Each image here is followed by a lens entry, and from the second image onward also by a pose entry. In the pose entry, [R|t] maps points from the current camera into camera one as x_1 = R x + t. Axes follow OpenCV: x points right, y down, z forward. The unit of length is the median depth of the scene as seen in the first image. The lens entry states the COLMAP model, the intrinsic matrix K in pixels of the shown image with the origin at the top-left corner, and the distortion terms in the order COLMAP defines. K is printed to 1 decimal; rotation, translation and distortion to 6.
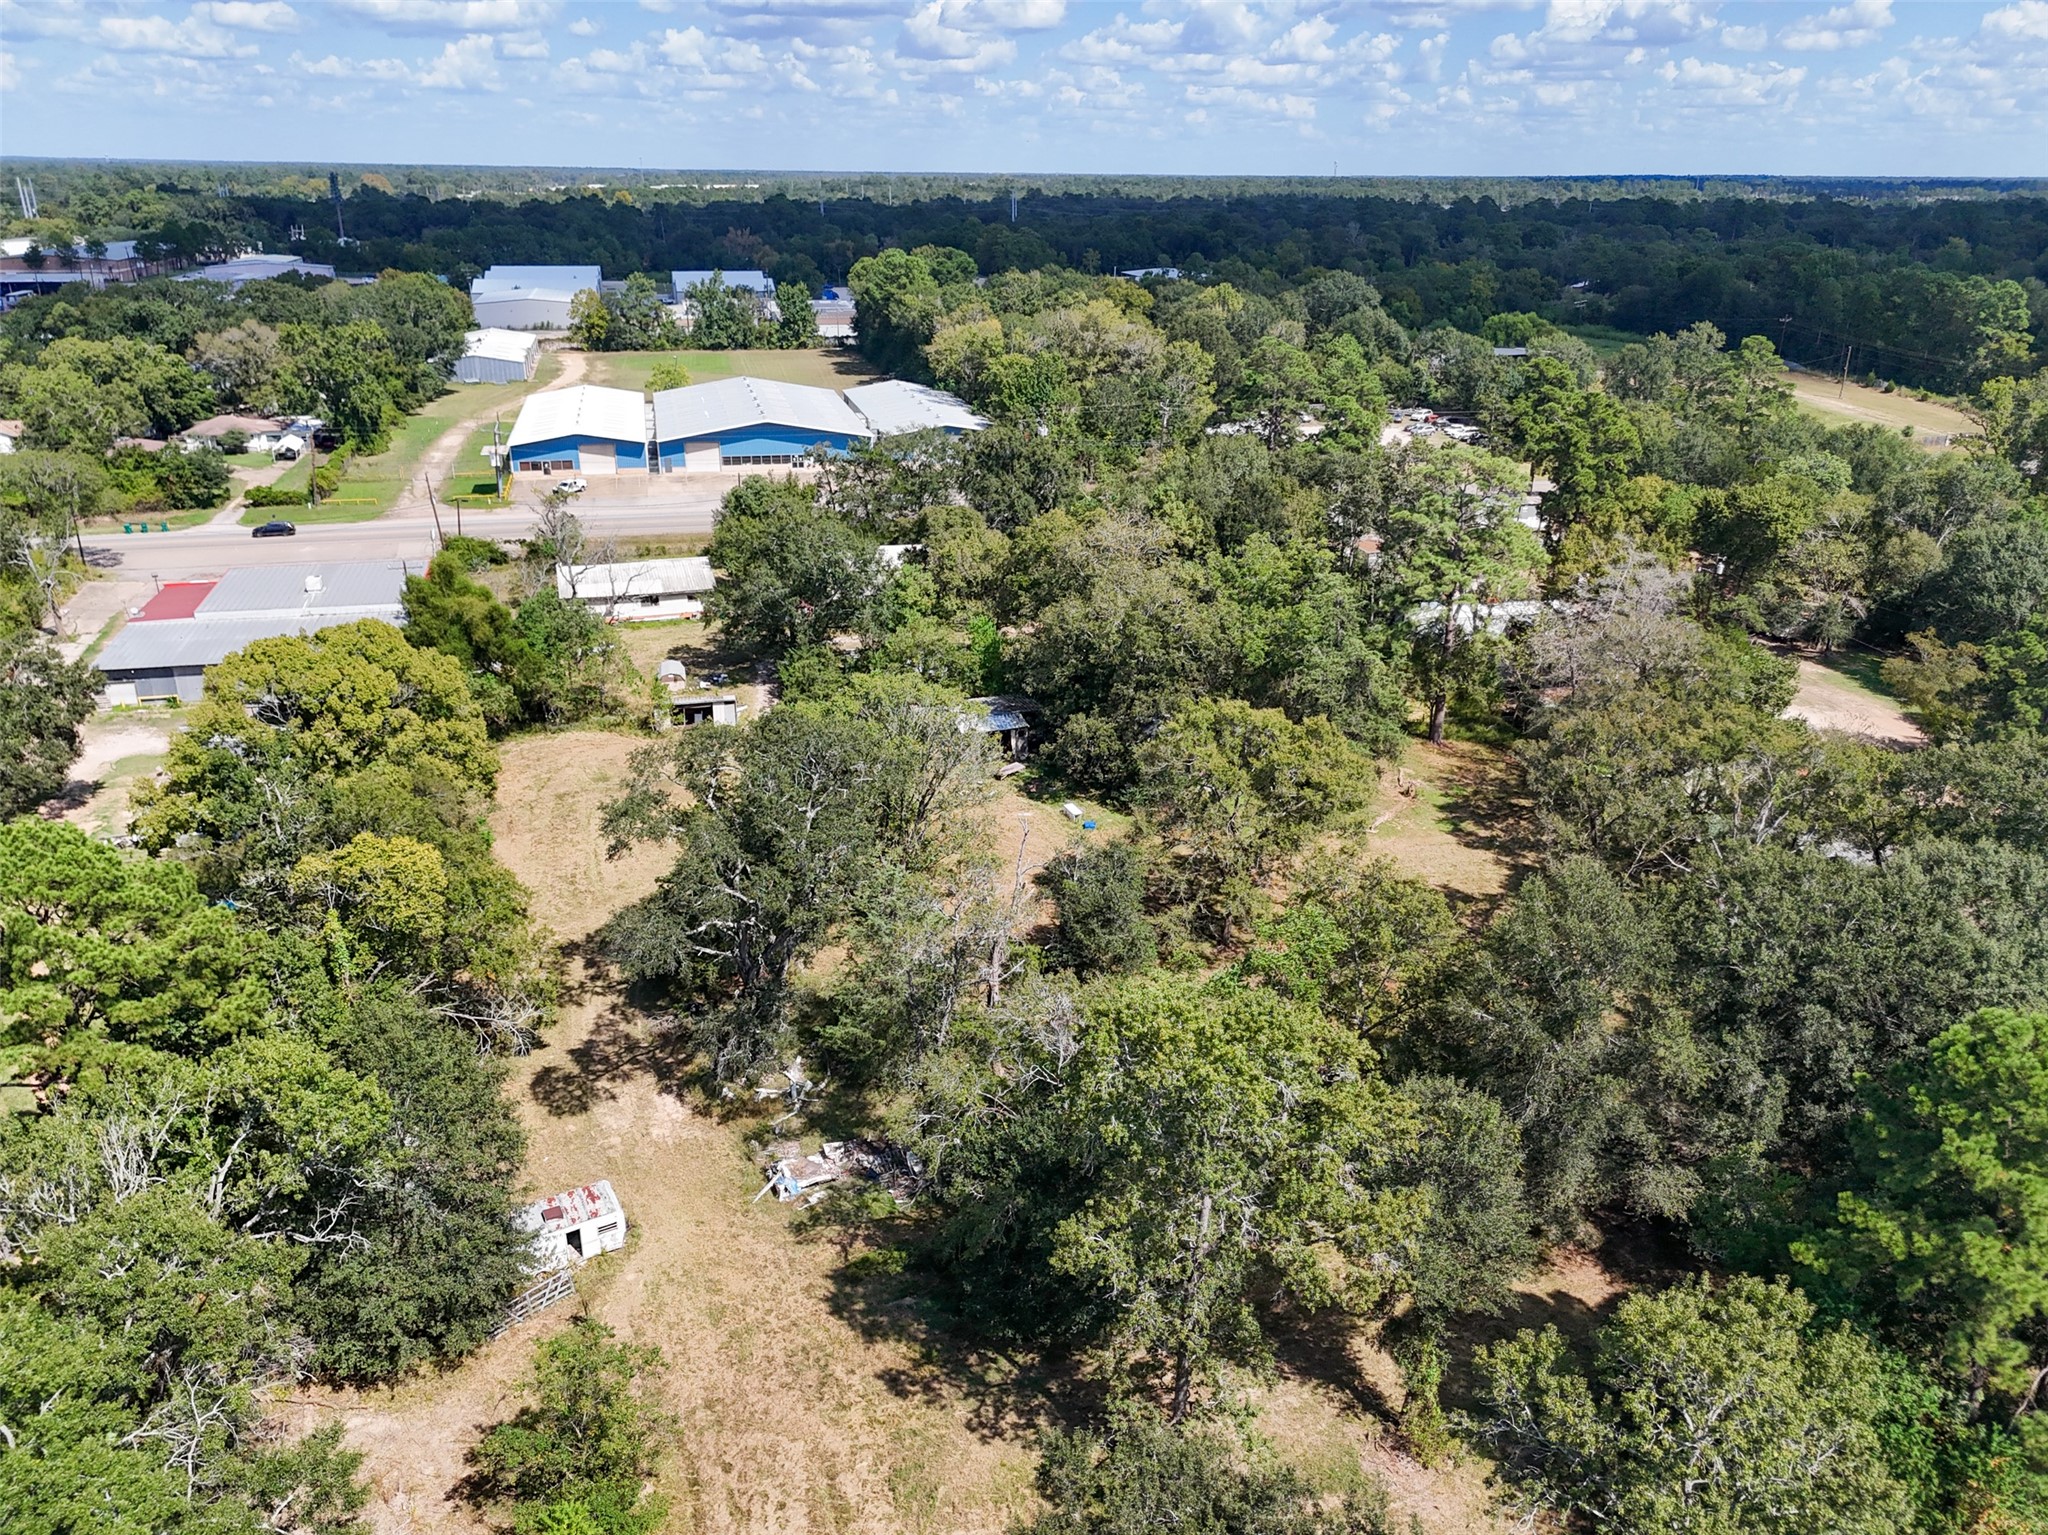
lens RADIAL K [[1504.4, 0, 1031.7], [0, 1504.4, 763.9], [0, 0, 1]] dist [0.063681, -0.055359]
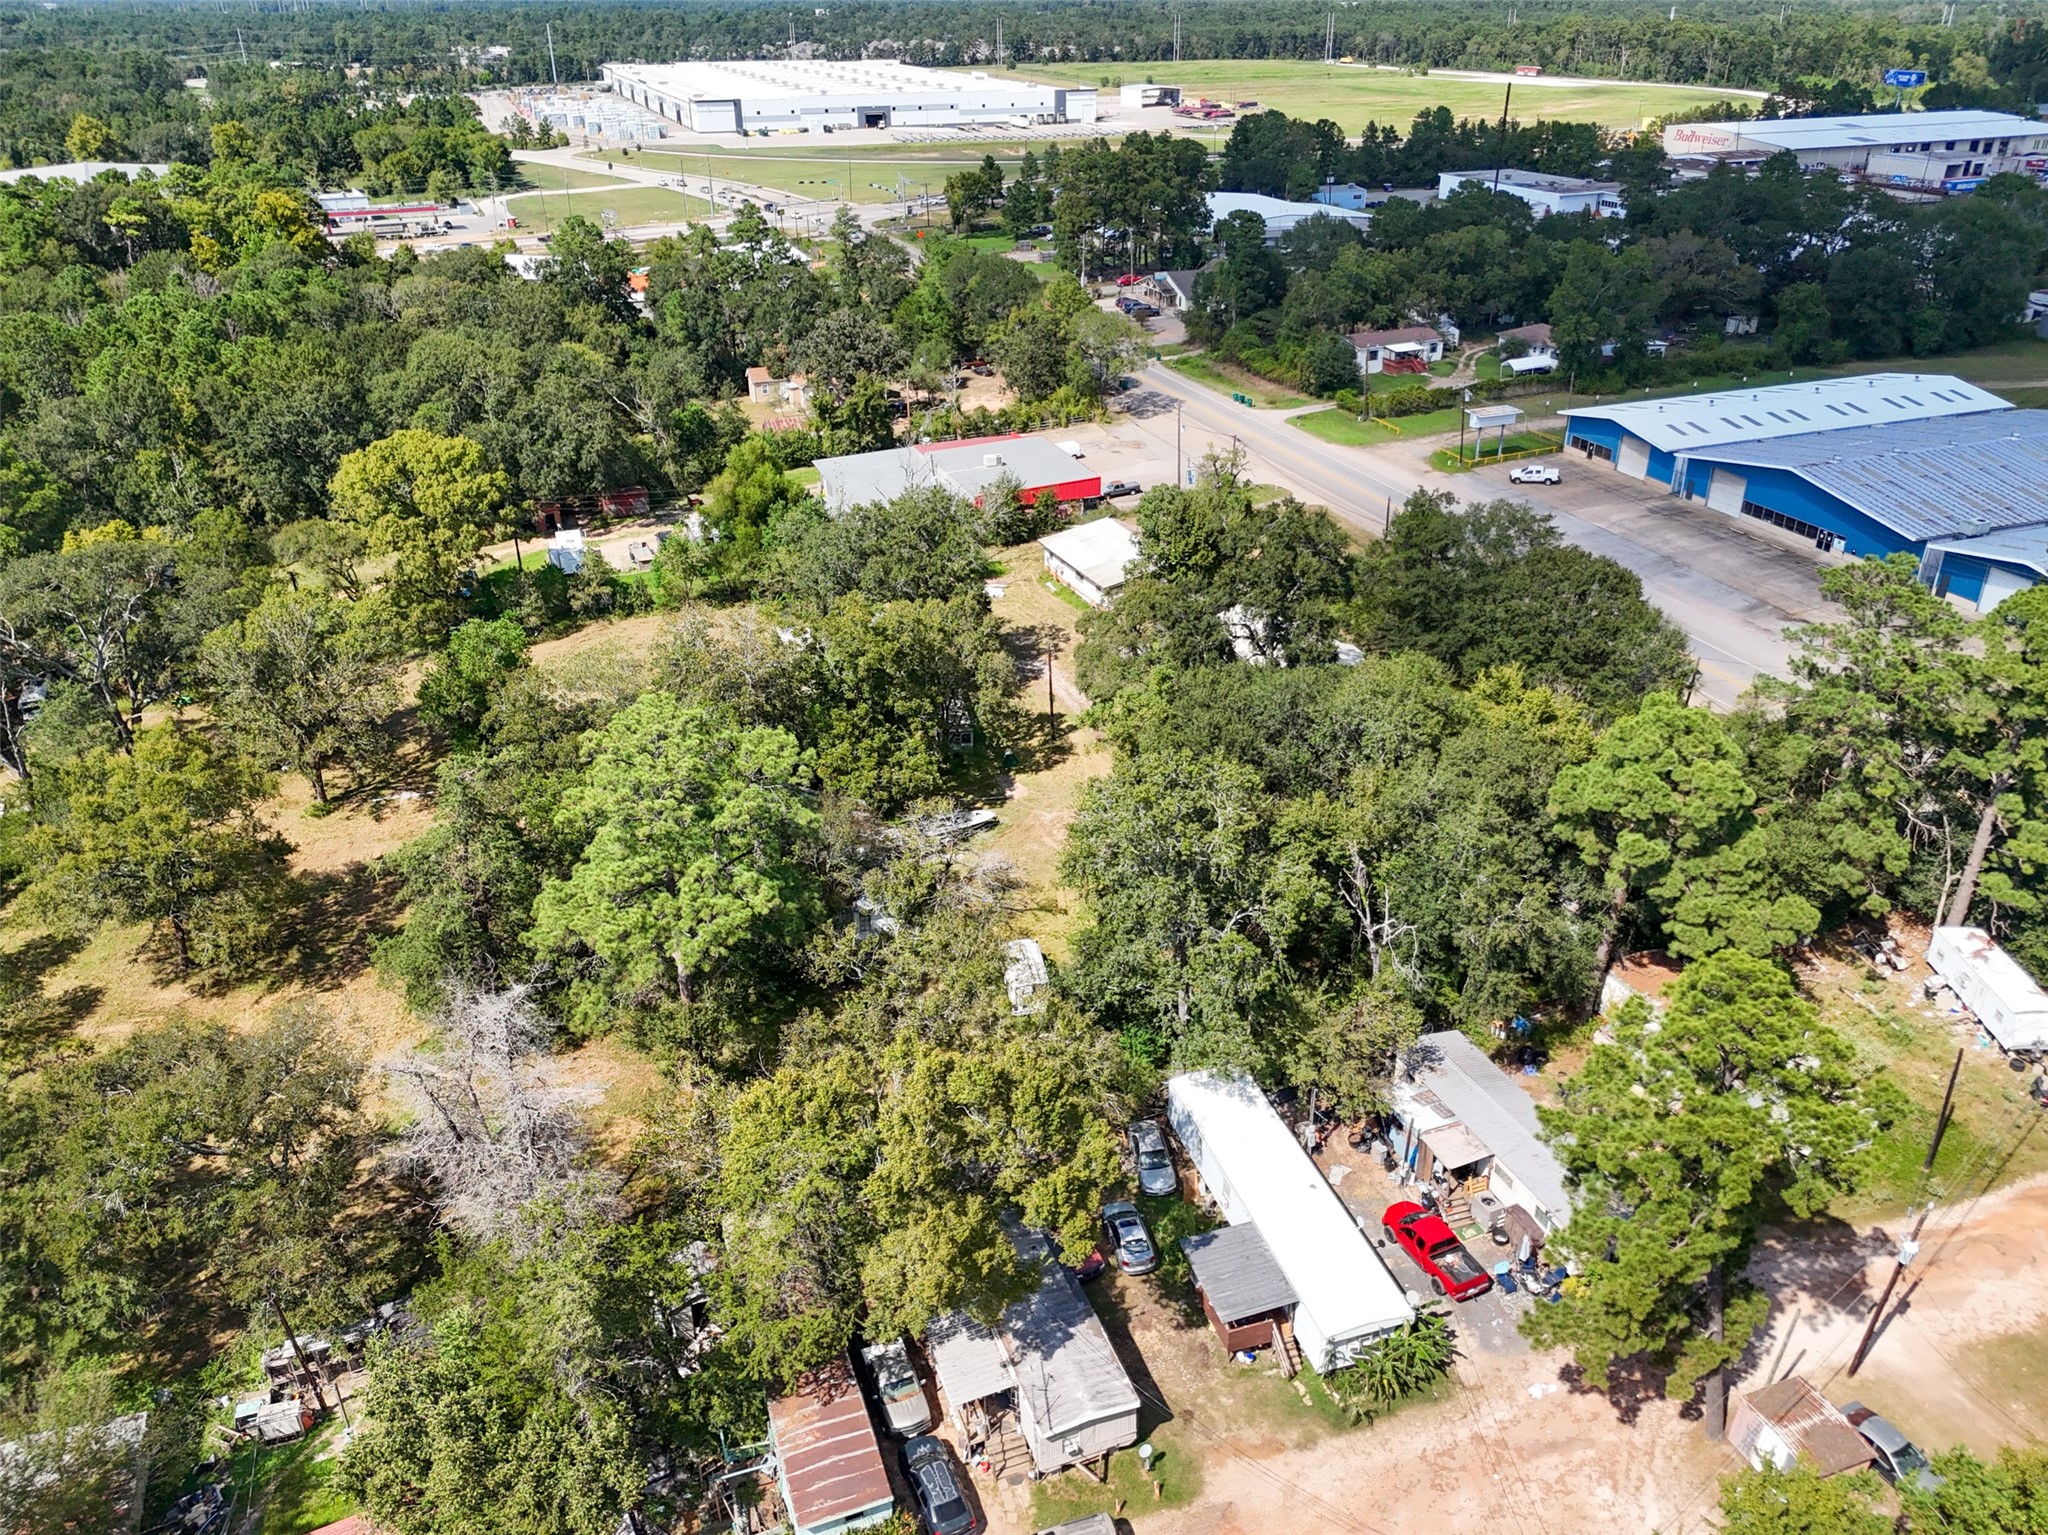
lens RADIAL K [[1504.4, 0, 1034.3], [0, 1504.4, 769.5], [0, 0, 1]] dist [0.063681, -0.055359]
pose [[0.104555, 0.446325, -0.888742, 0.287955], [-0.352653, 0.852209, 0.386491, -0.161385], [0.929895, 0.273008, 0.246501, 0.347394]]
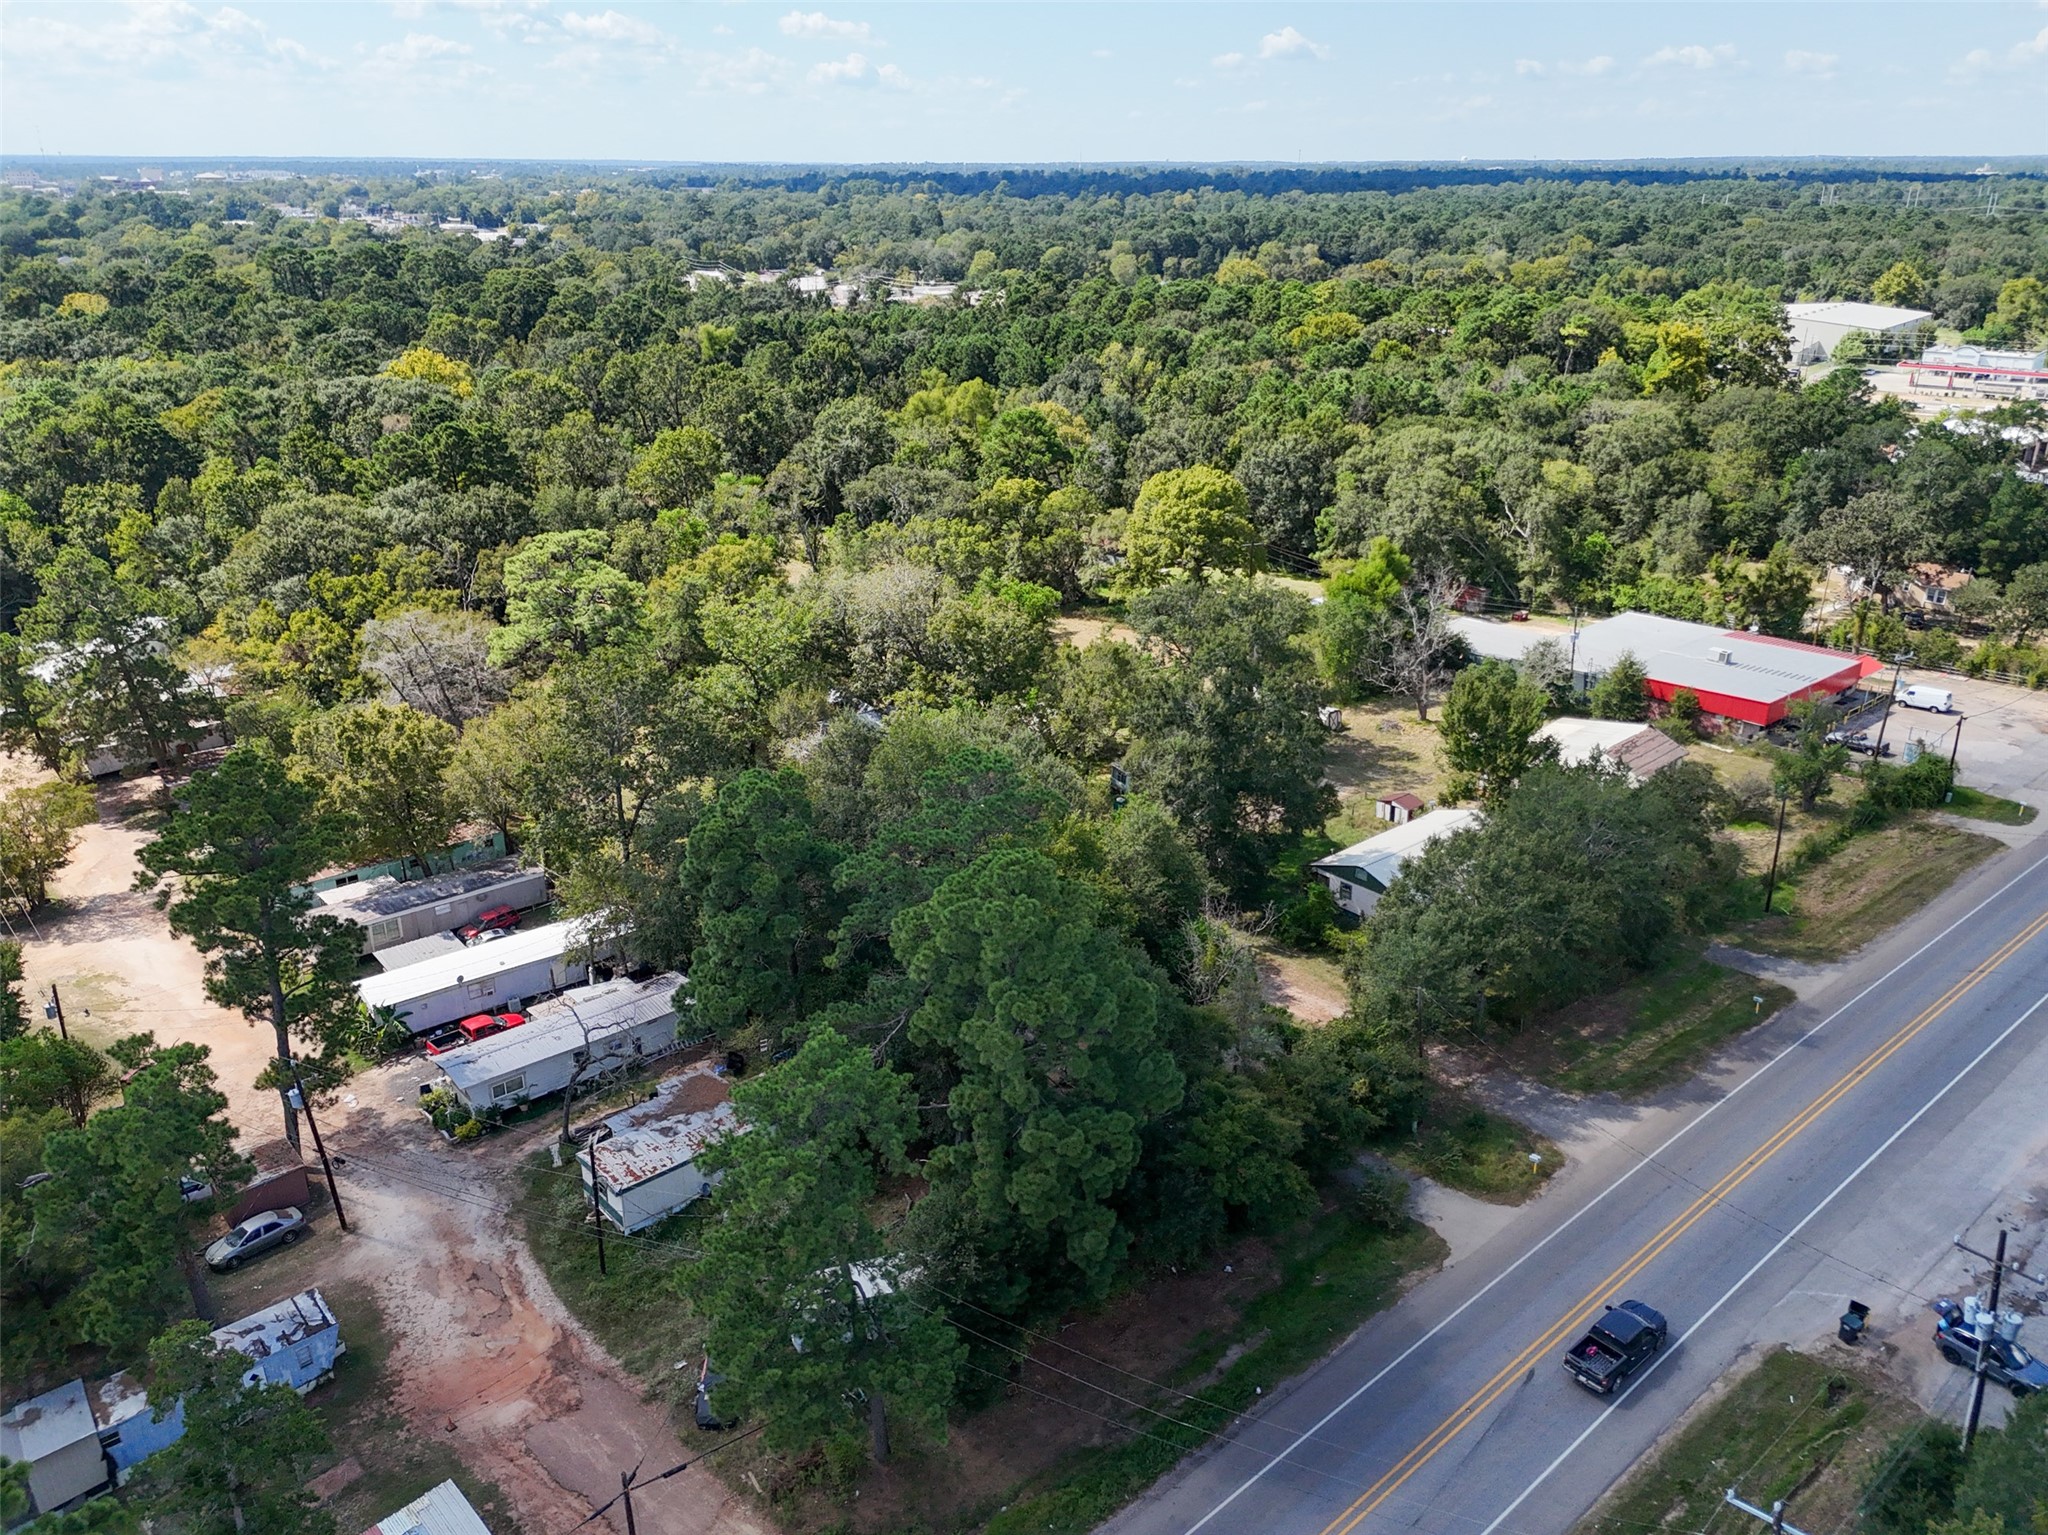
lens RADIAL K [[1504.4, 0, 1033.0], [0, 1504.4, 767.3], [0, 0, 1]] dist [0.063681, -0.055359]
pose [[-0.893815, 0.156535, -0.420229, 0.159189], [-0.171629, 0.746336, 0.643060, -0.272054], [0.414293, 0.646900, -0.640220, 0.646453]]
